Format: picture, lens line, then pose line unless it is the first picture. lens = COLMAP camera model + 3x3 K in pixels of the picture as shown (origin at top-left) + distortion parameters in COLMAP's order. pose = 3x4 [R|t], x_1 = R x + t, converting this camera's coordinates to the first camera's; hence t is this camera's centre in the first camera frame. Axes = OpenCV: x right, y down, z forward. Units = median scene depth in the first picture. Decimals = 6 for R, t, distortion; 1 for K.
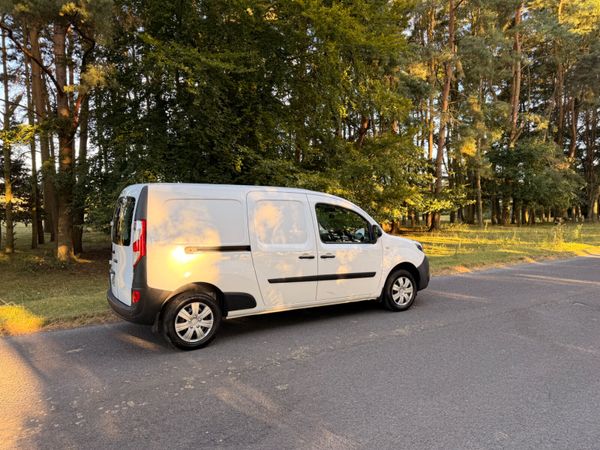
lens RADIAL K [[424.4, 0, 303.8], [0, 424.4, 225.2], [0, 0, 1]] dist [0.030526, -0.030054]
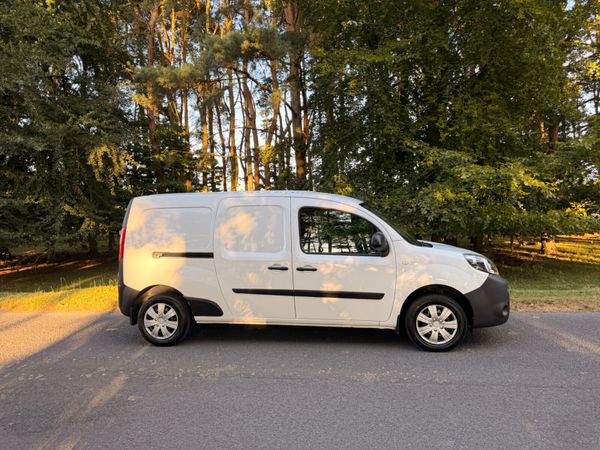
lens RADIAL K [[424.4, 0, 300.2], [0, 424.4, 220.0], [0, 0, 1]] dist [0.030526, -0.030054]
pose [[0.758816, -0.002127, -0.651302, 0.644446], [-0.002129, 0.999981, -0.005746, -0.022119], [0.651302, 0.005747, 0.758797, 0.361671]]
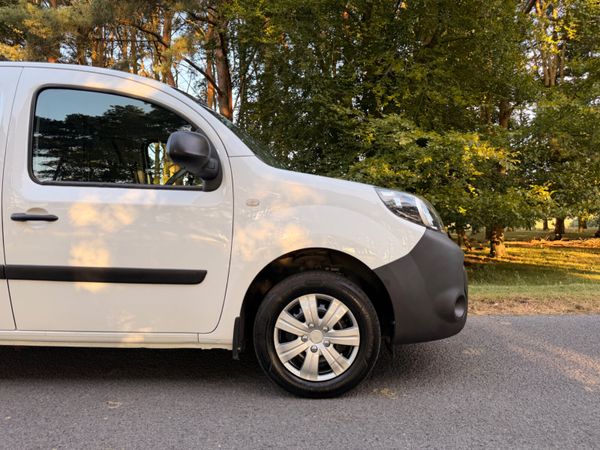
lens RADIAL K [[424.4, 0, 294.8], [0, 424.4, 223.1], [0, 0, 1]] dist [0.030526, -0.030054]
pose [[0.817253, -0.007109, -0.576235, 0.499506], [-0.013210, 0.999430, -0.031066, 0.093692], [0.576128, 0.033001, 0.816693, 0.873193]]
